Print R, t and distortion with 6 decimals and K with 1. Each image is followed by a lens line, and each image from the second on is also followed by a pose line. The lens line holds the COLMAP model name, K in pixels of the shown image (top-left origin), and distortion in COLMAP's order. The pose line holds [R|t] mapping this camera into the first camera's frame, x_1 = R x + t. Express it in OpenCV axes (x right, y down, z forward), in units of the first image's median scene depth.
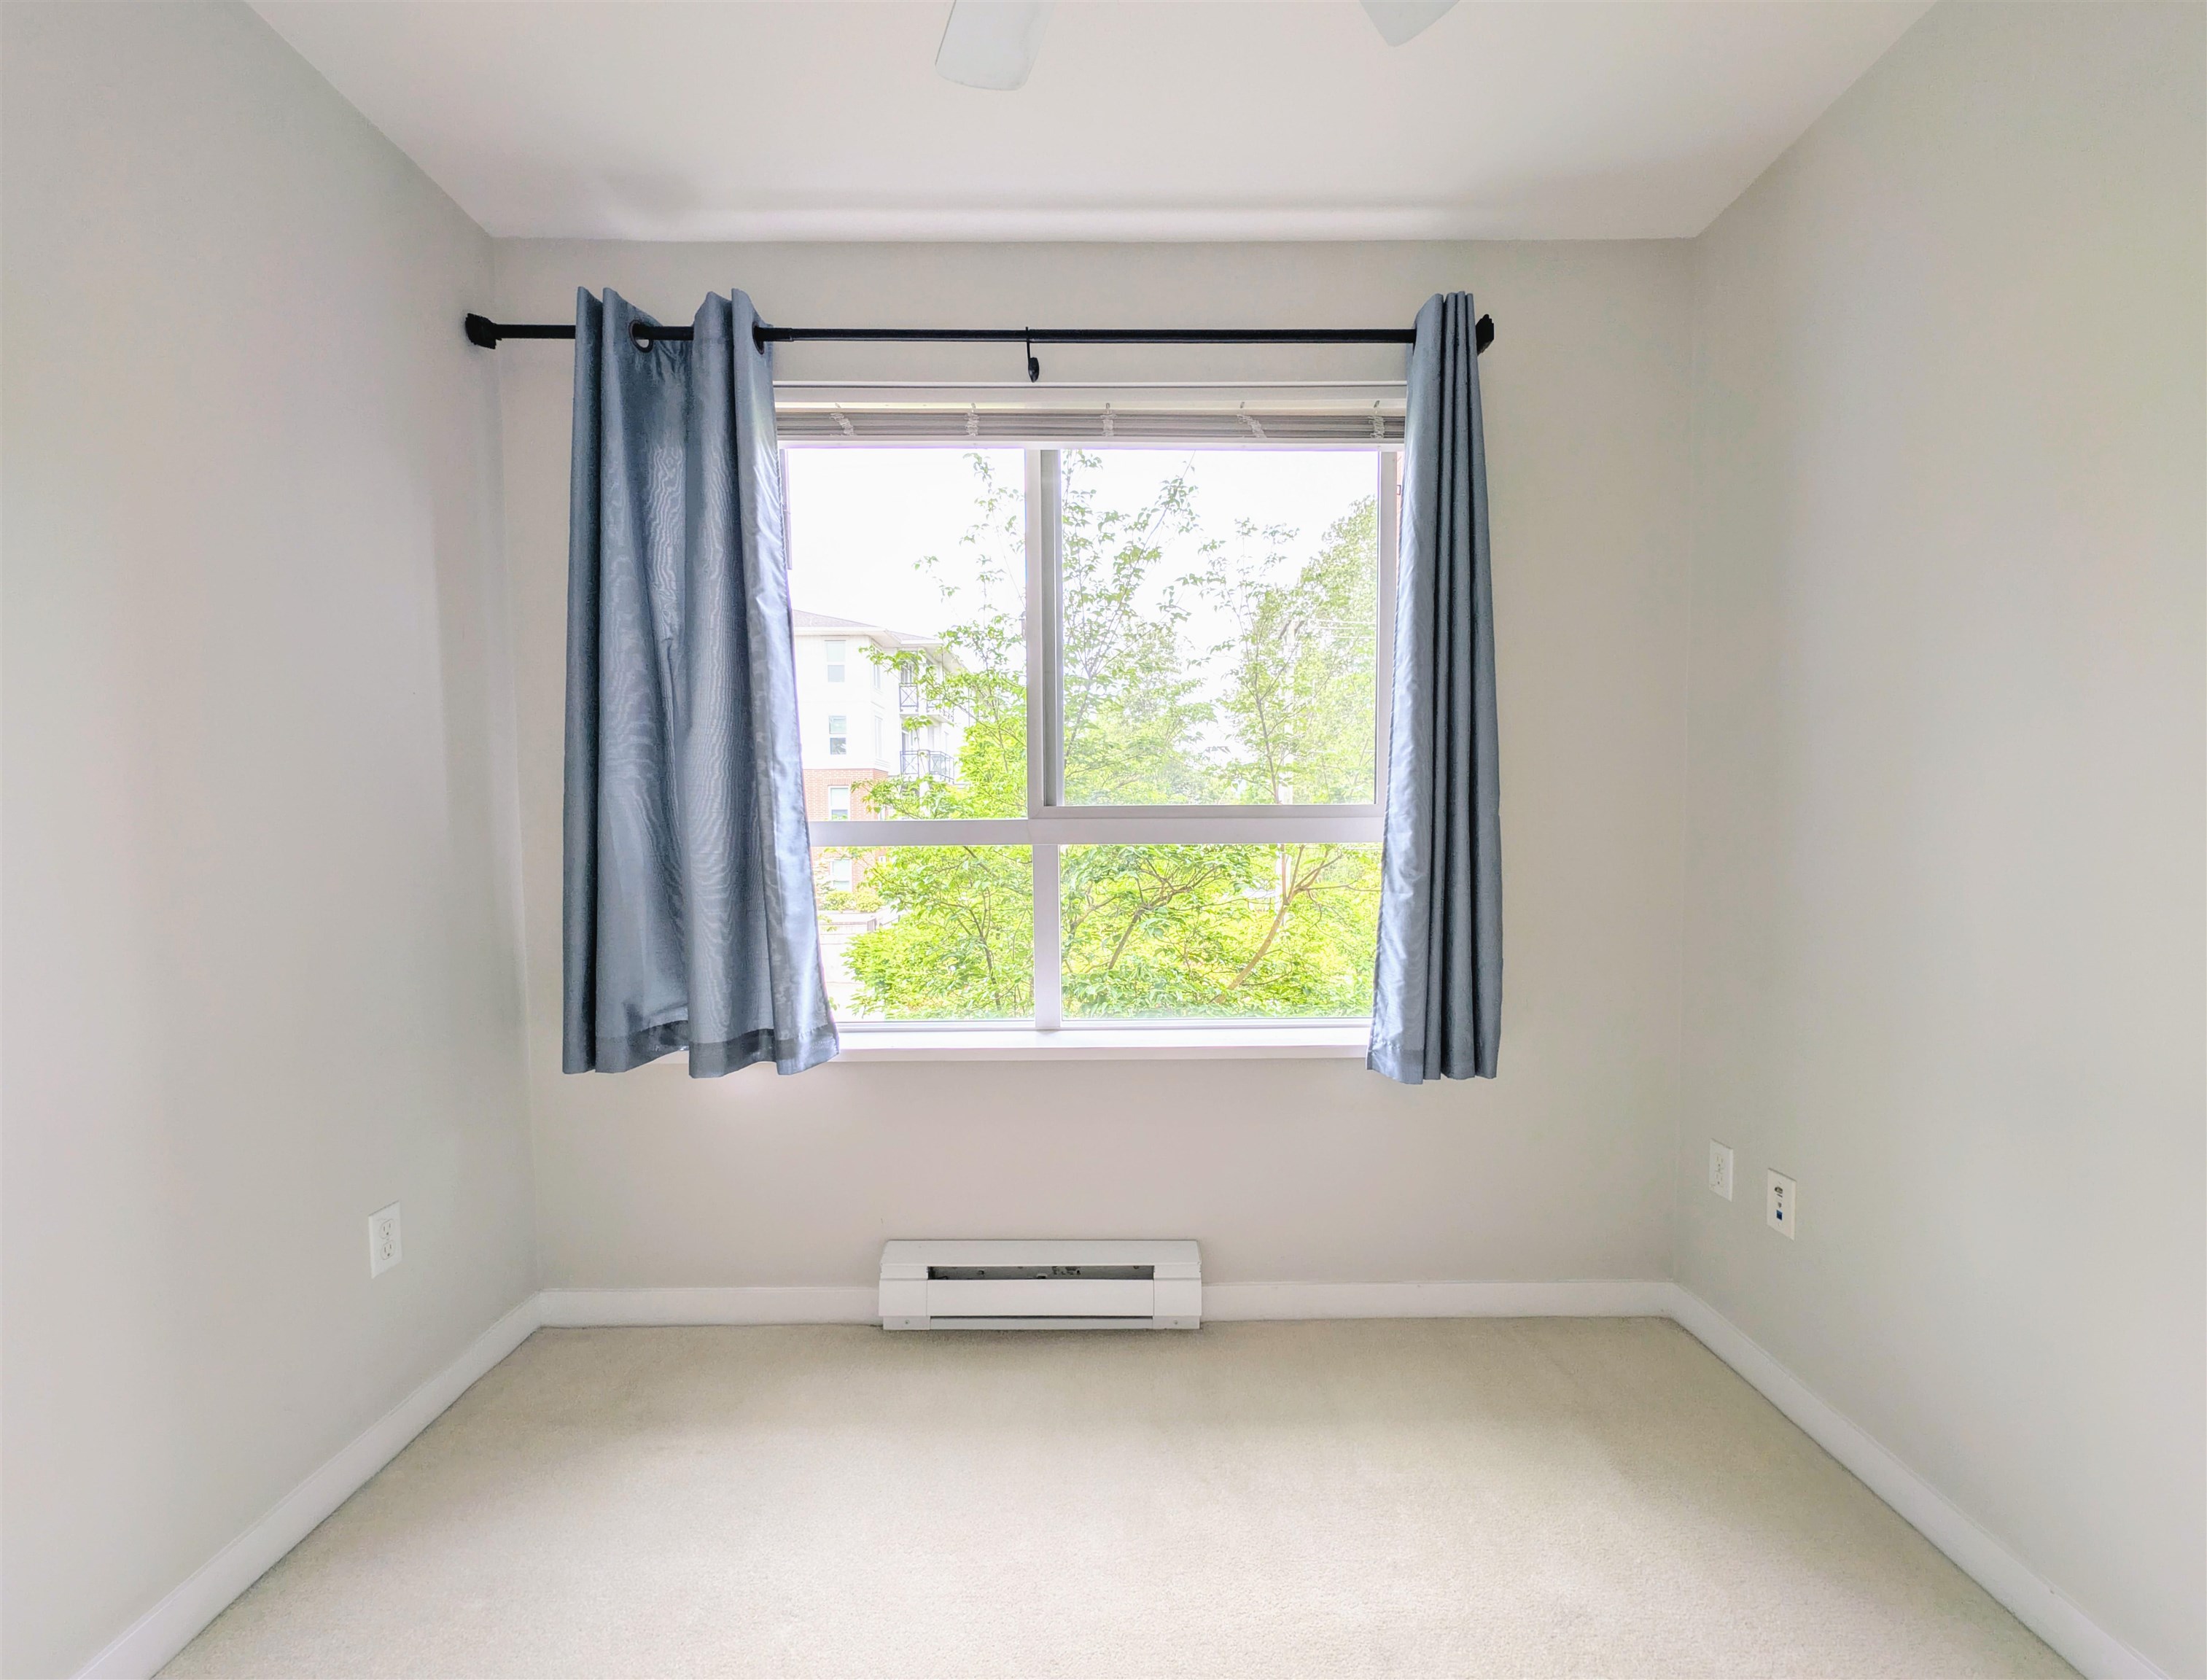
lens RADIAL K [[908.1, 0, 1105.3], [0, 908.1, 869.8], [0, 0, 1]] dist [0.001073, -0.000459]
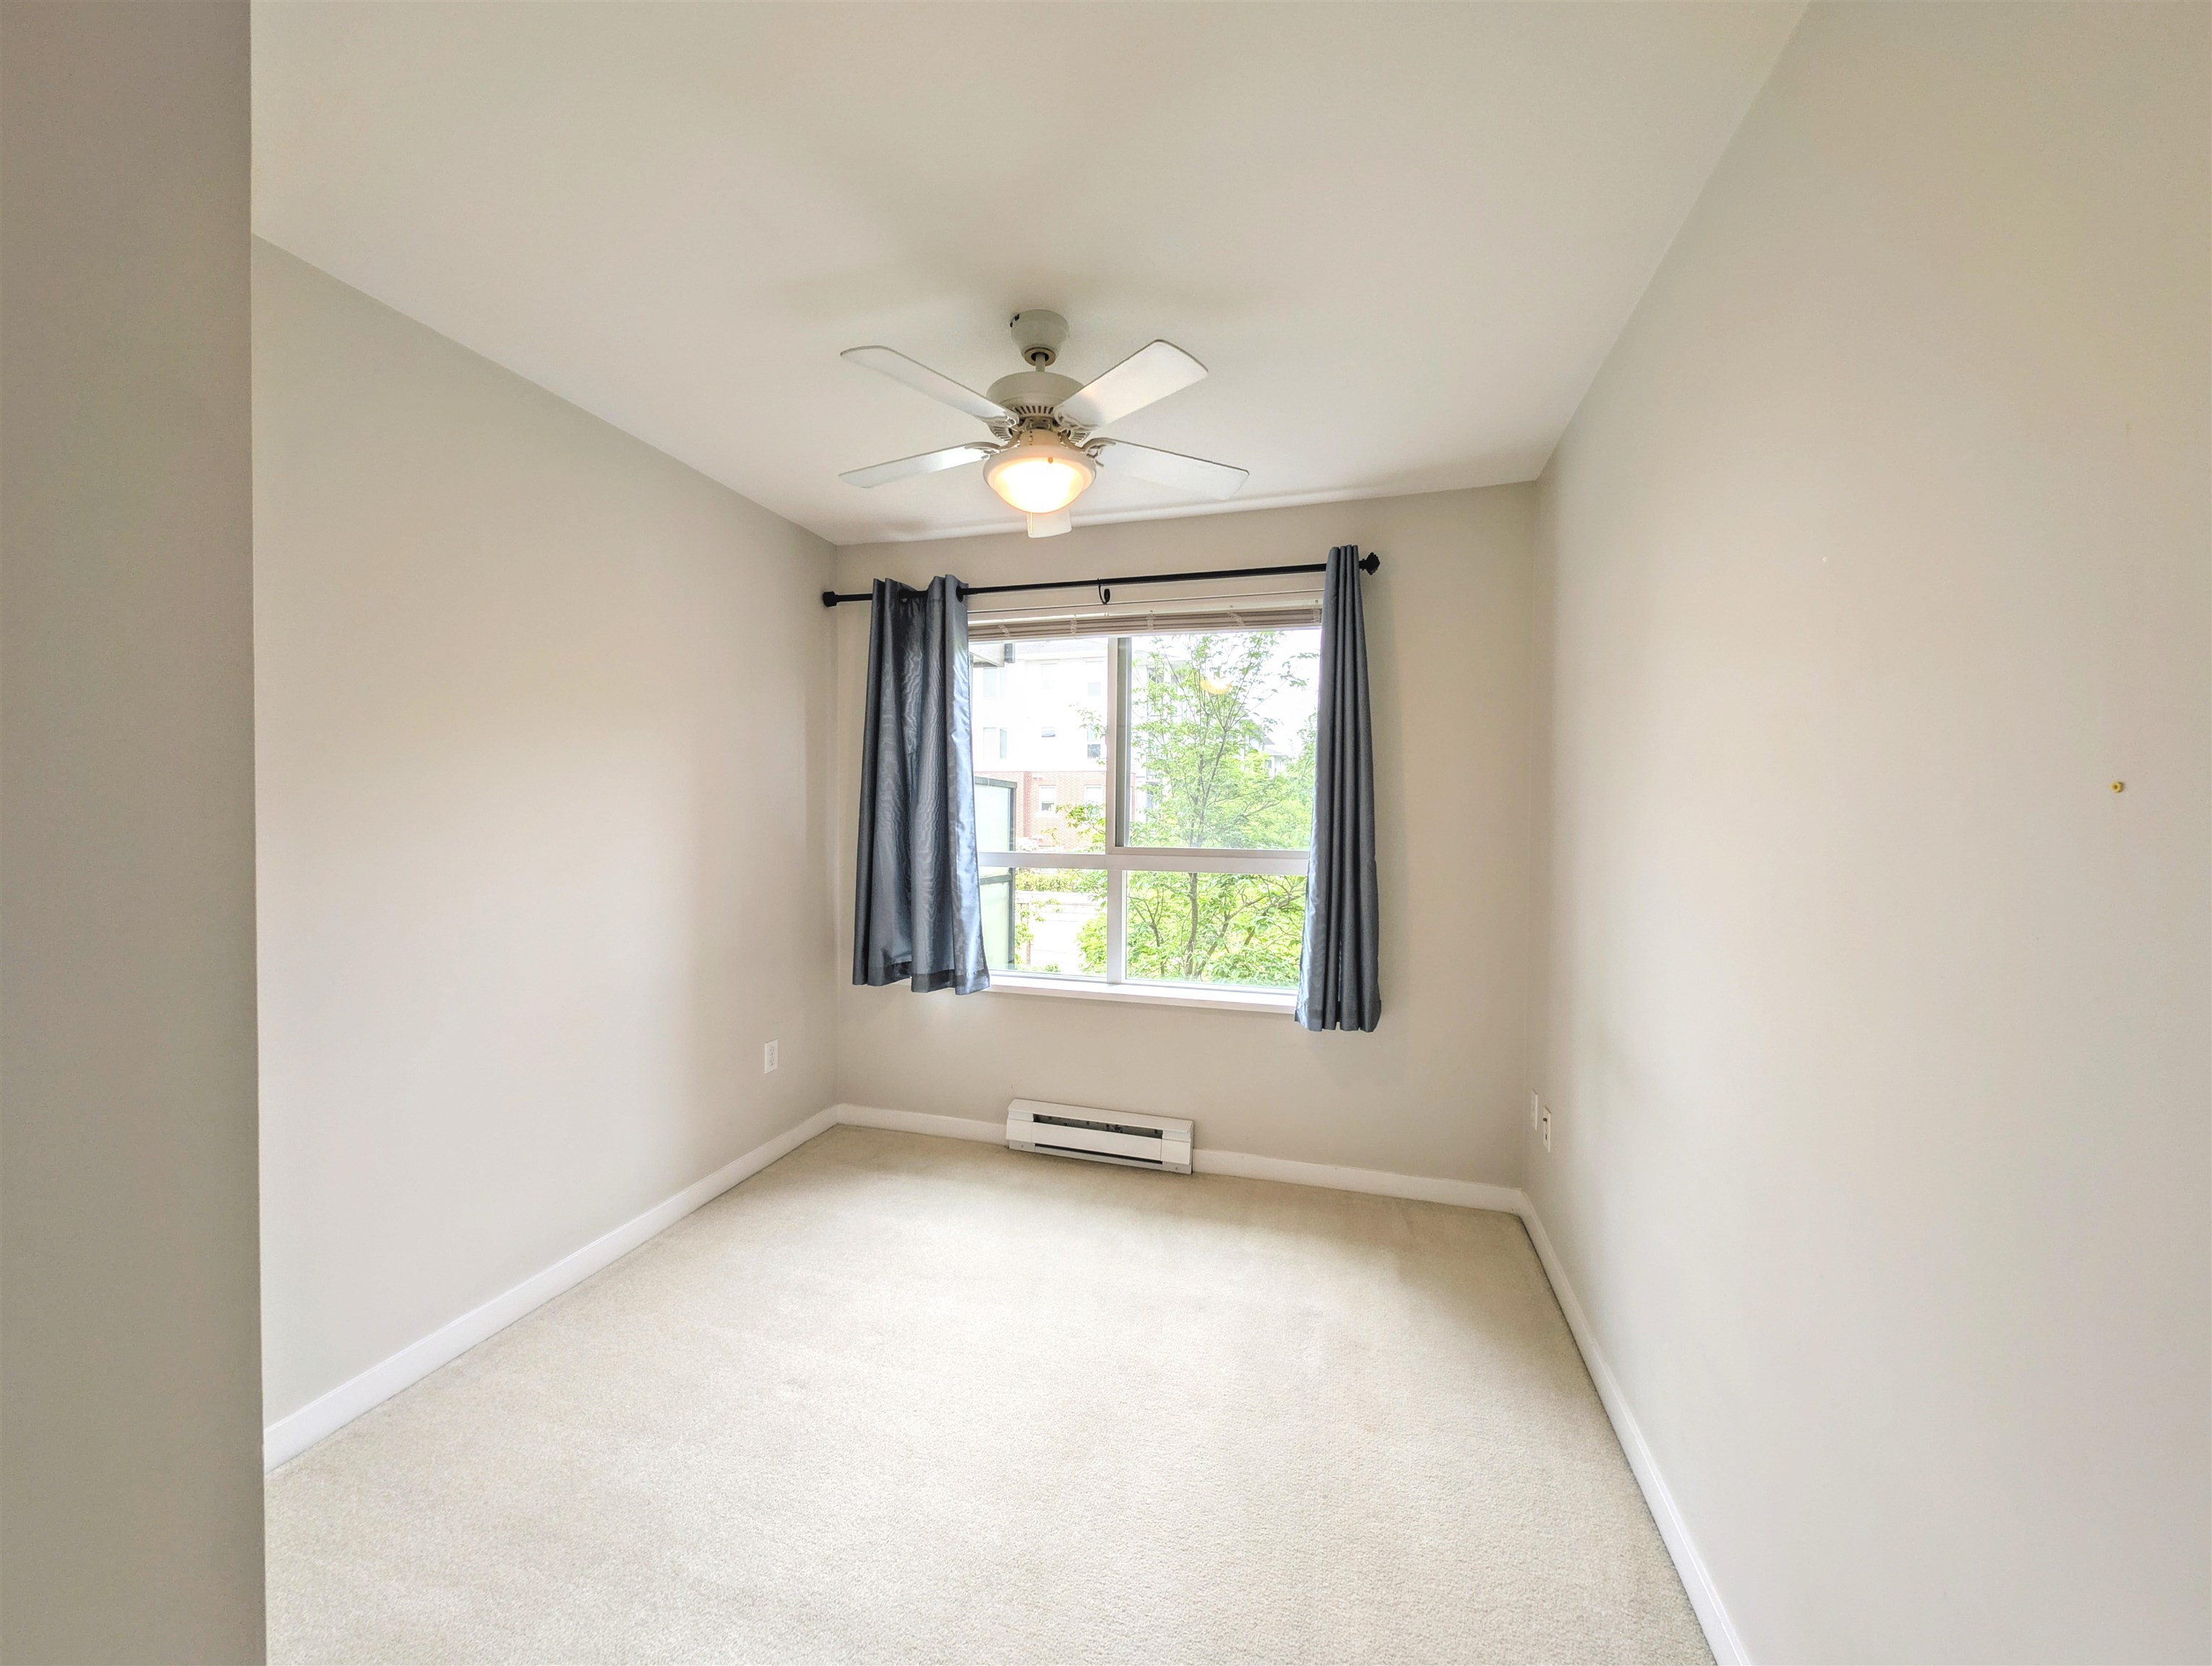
lens RADIAL K [[880.4, 0, 1106.0], [0, 880.4, 833.0], [0, 0, 1]] dist [0.001431, -0.000194]
pose [[0.955644, 0.023550, -0.293581, 0.432452], [-0.031721, 0.999230, -0.023100, -0.064991], [0.292811, 0.031388, 0.955655, -0.597912]]
